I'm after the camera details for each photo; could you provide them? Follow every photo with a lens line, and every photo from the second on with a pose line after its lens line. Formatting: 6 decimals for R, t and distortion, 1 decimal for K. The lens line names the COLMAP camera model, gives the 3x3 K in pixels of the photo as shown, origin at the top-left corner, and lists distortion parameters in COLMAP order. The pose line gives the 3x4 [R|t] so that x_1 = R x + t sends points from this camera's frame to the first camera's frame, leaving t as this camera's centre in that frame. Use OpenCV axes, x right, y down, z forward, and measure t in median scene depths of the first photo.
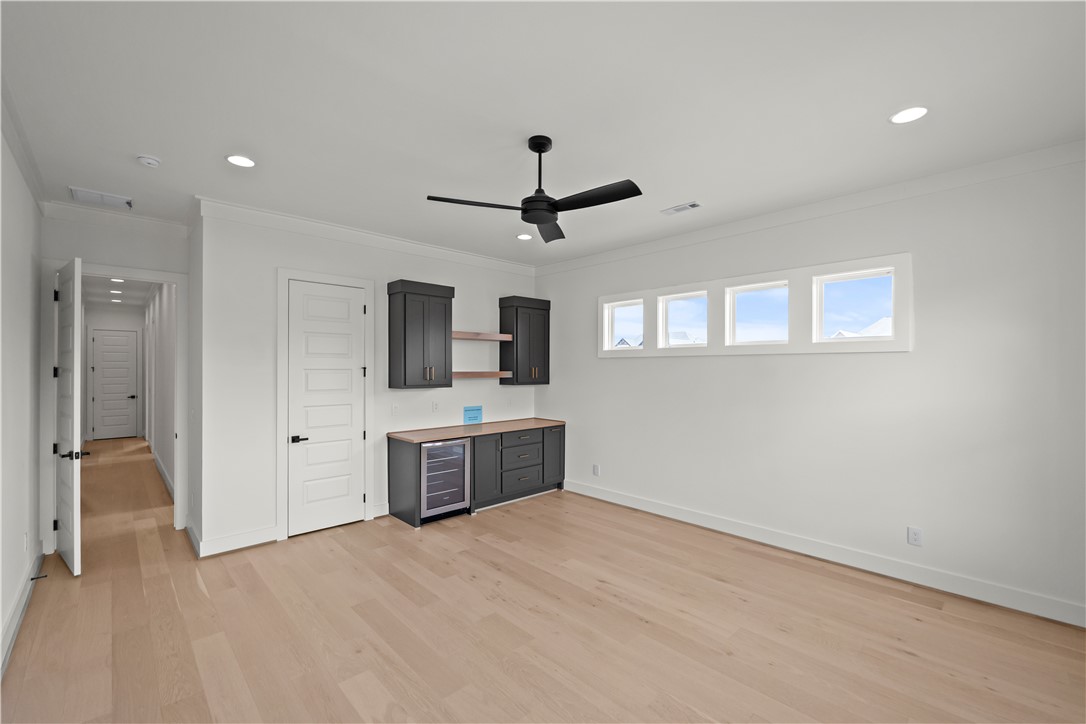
lens RADIAL K [[453.9, 0, 546.5], [0, 453.9, 376.8], [0, 0, 1]] dist [-0.000359, 0.000008]
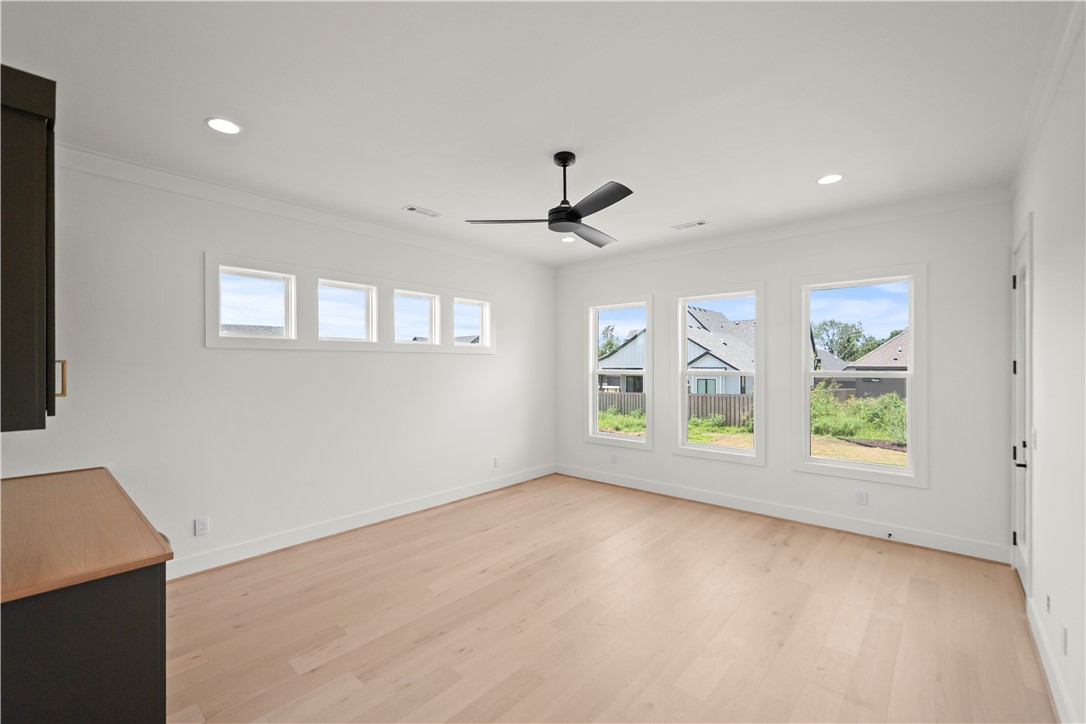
lens RADIAL K [[453.9, 0, 546.5], [0, 453.9, 376.8], [0, 0, 1]] dist [-0.000359, 0.000008]
pose [[-0.083675, -0.024059, 0.996203, -0.849130], [0.021911, 0.999422, 0.025977, -0.011939], [-0.996252, 0.024002, -0.083099, 0.879865]]
